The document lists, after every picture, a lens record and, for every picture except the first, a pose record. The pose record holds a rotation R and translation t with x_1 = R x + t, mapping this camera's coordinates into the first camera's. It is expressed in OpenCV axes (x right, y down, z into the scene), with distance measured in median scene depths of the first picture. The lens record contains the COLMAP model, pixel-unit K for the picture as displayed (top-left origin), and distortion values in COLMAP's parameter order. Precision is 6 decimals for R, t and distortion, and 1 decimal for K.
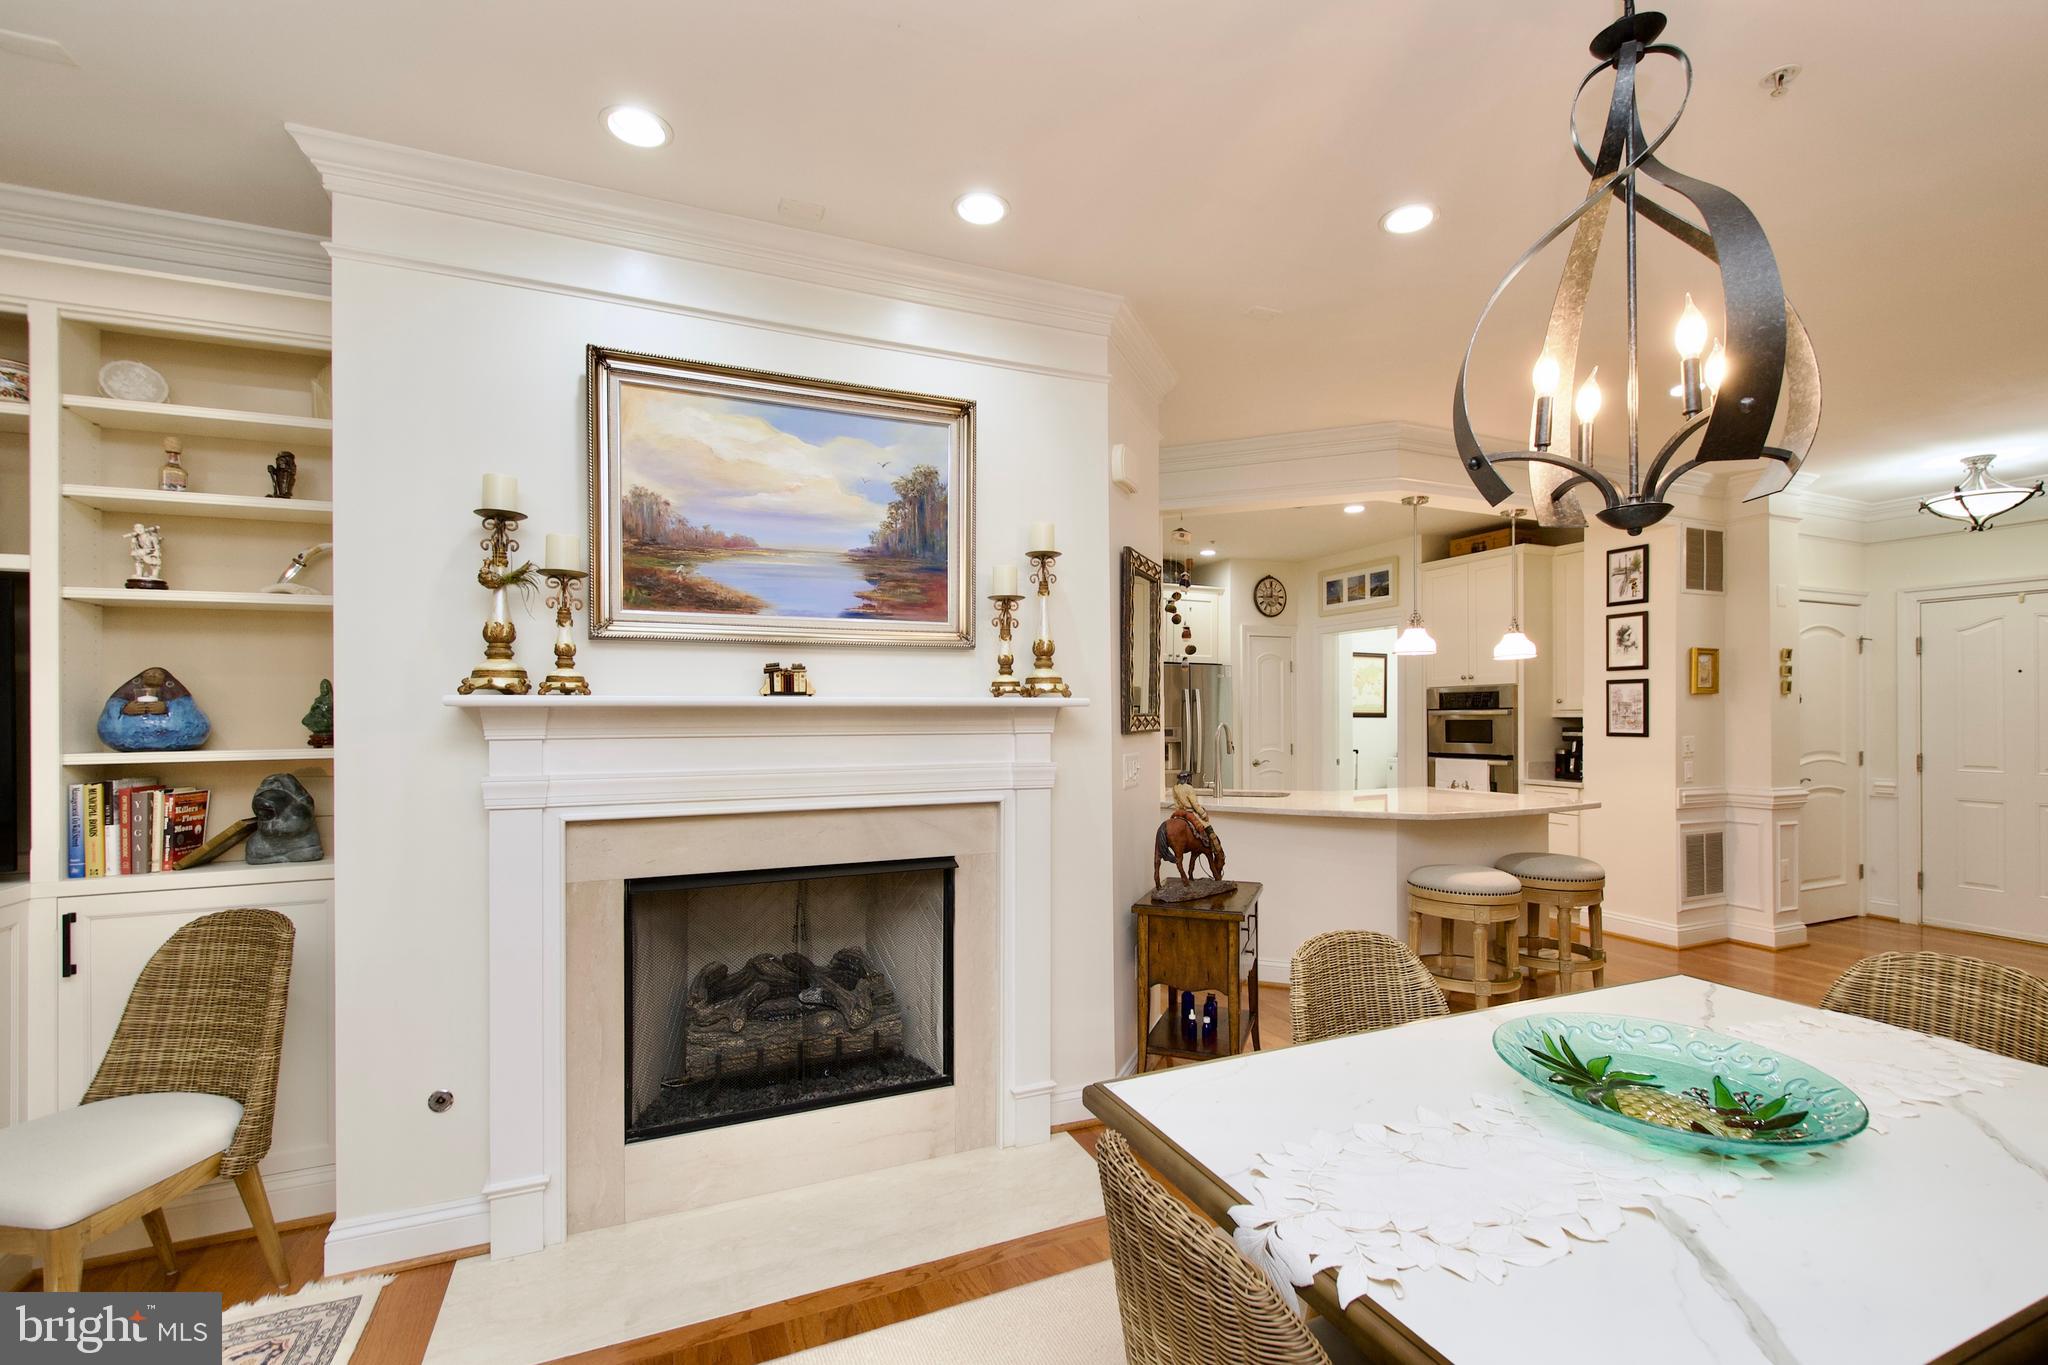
lens RADIAL K [[900.5, 0, 1035.4], [0, 900.5, 709.8], [0, 0, 1]] dist [0.004411, -0.003312]
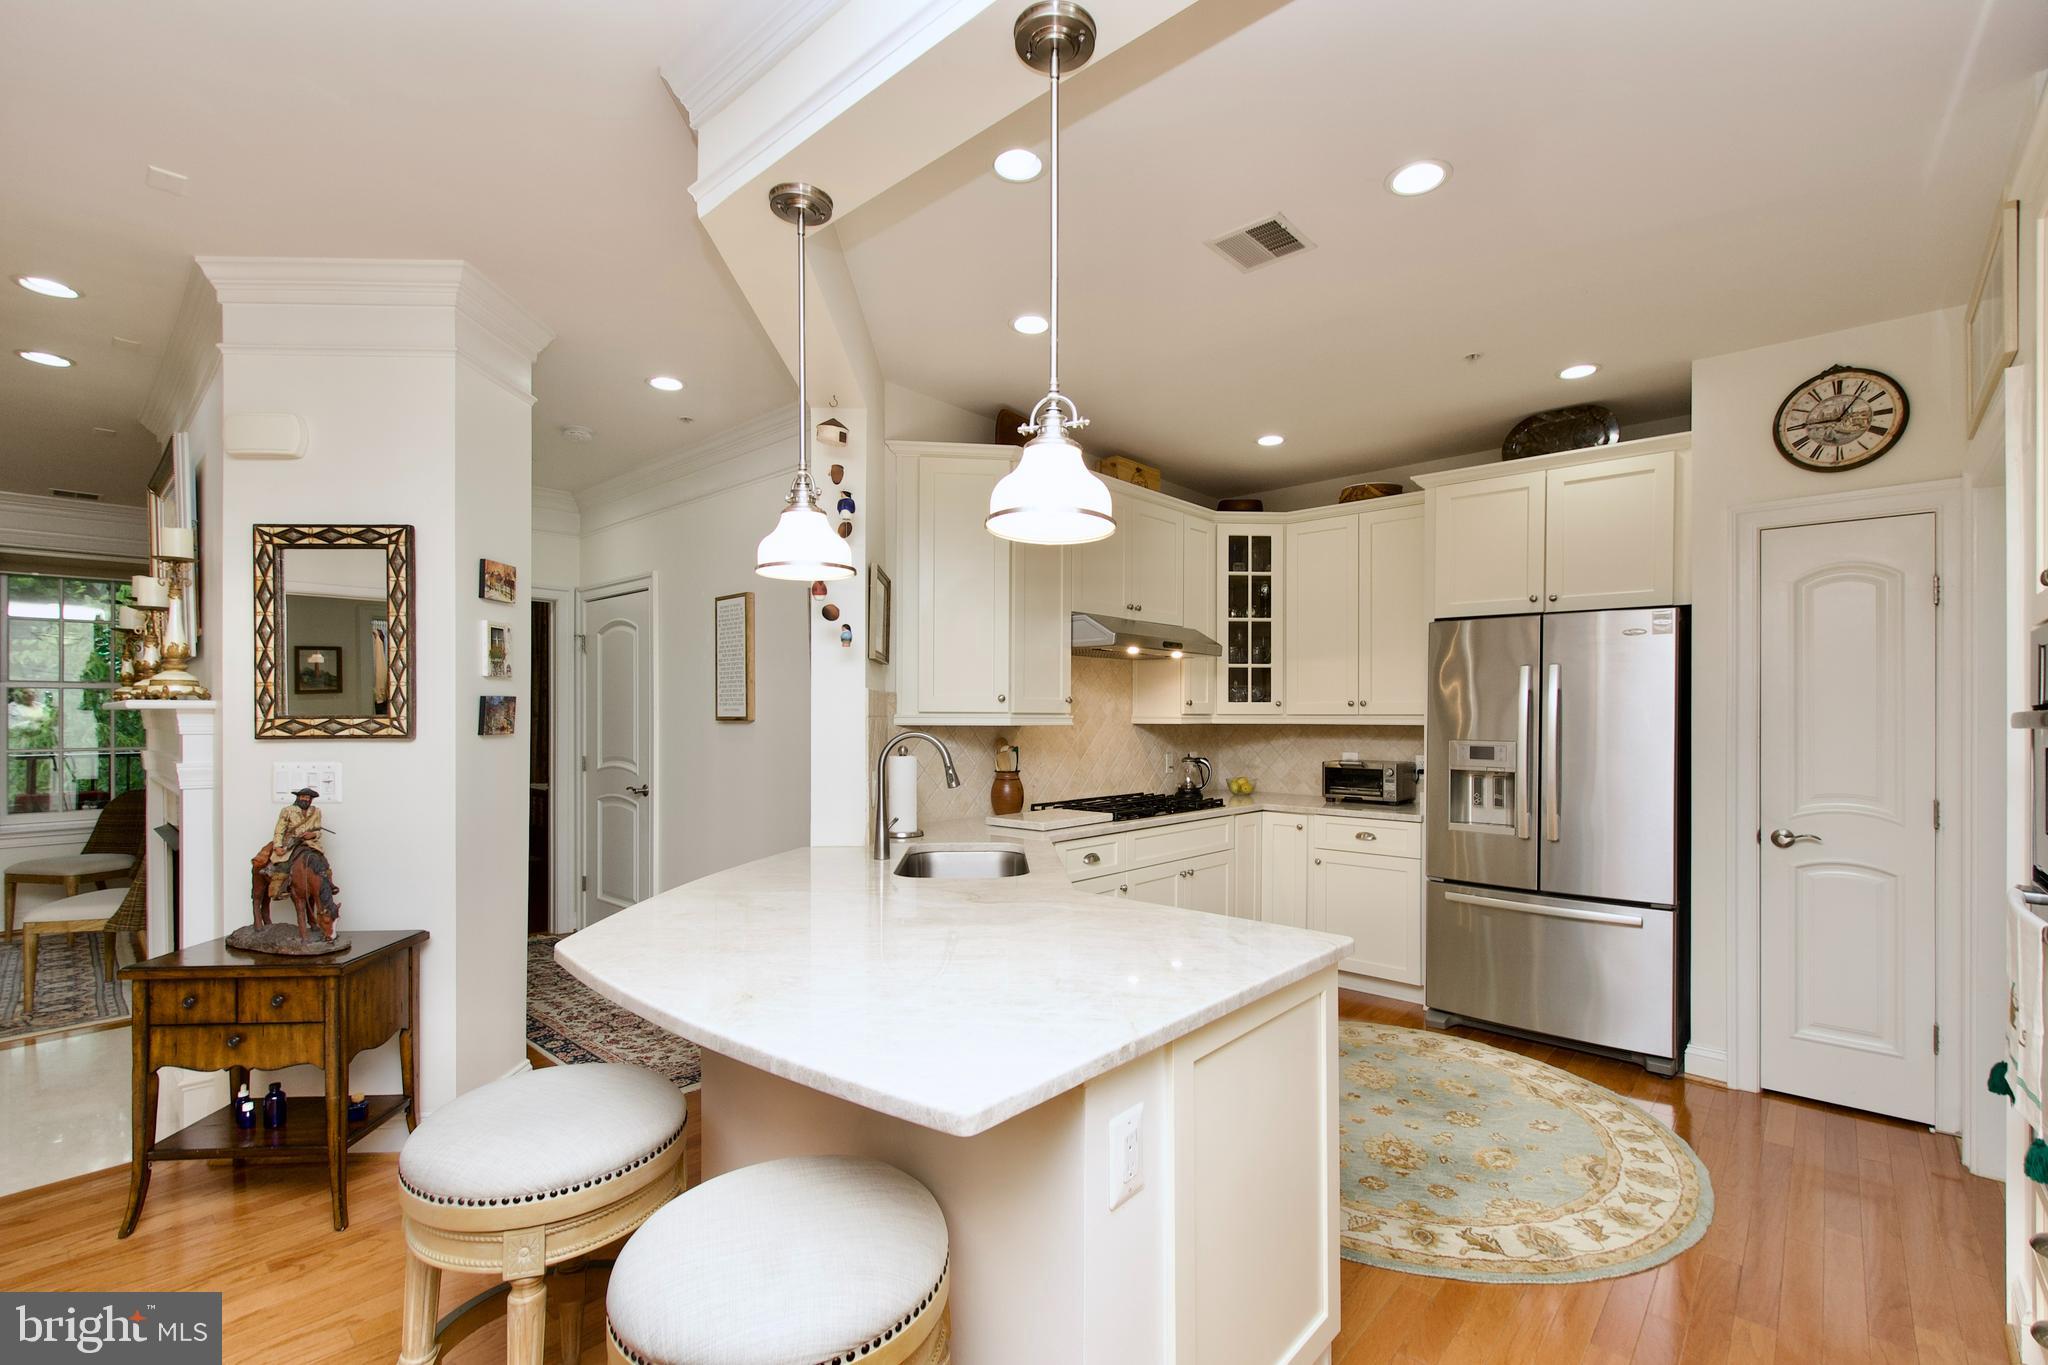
lens RADIAL K [[900.5, 0, 1034.3], [0, 900.5, 711.4], [0, 0, 1]] dist [0.004411, -0.003312]
pose [[0.409091, 0.003120, -0.912488, 1.357512], [0.002320, 0.999987, 0.004459, -0.002481], [0.912490, -0.003942, 0.409079, 1.482398]]
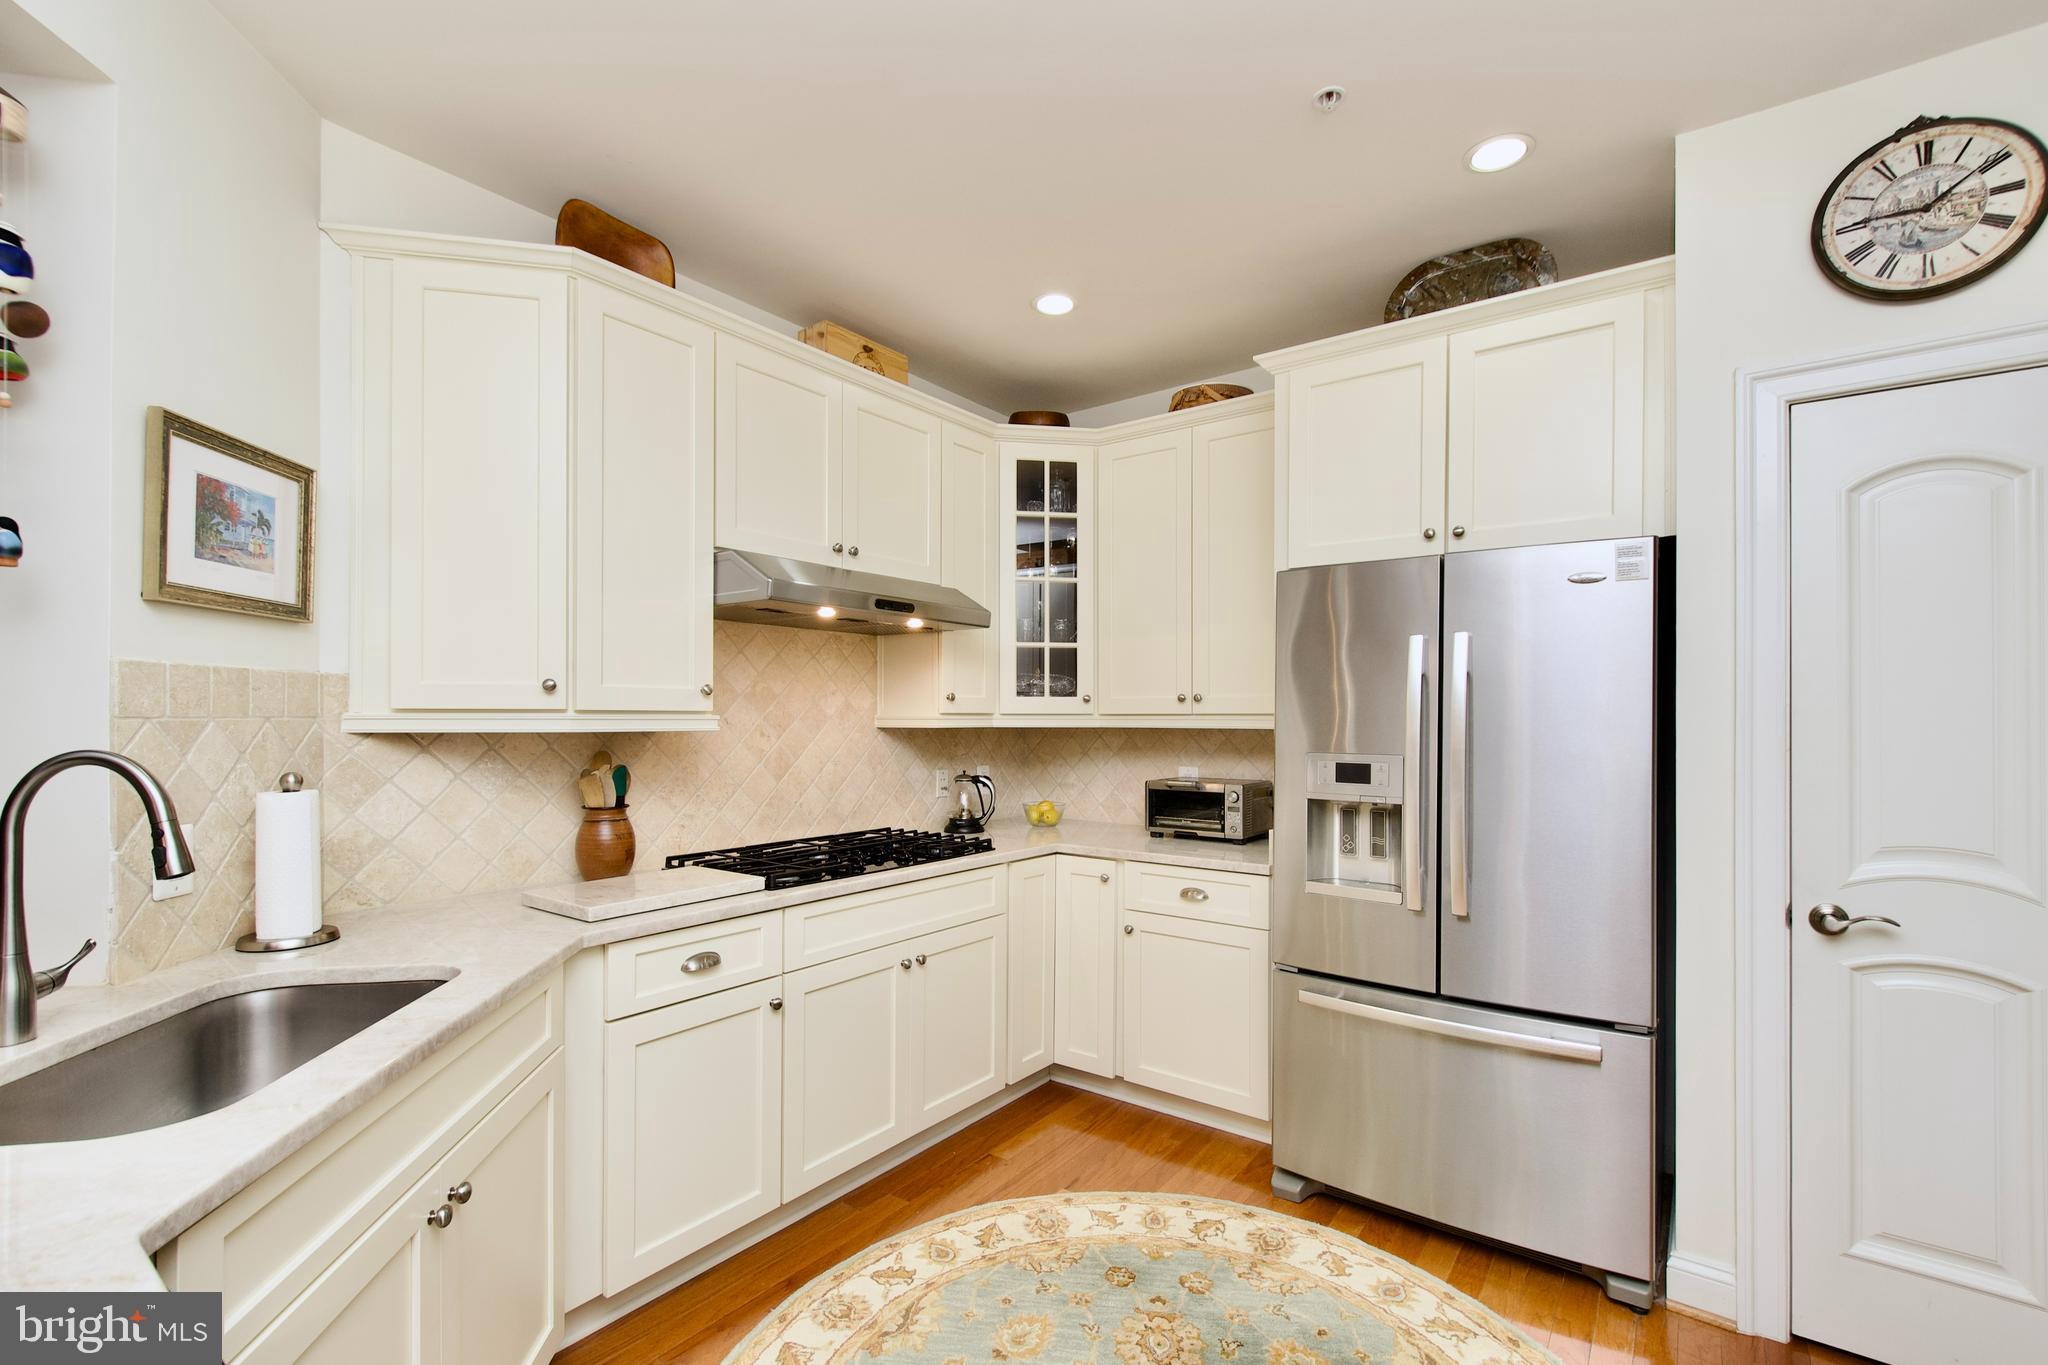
lens RADIAL K [[900.5, 0, 1036.3], [0, 900.5, 711.7], [0, 0, 1]] dist [0.004411, -0.003312]
pose [[0.490893, 0.001920, -0.871218, 0.997529], [0.002473, 0.999990, 0.003597, 0.004503], [0.871216, -0.003921, 0.490884, 1.965931]]
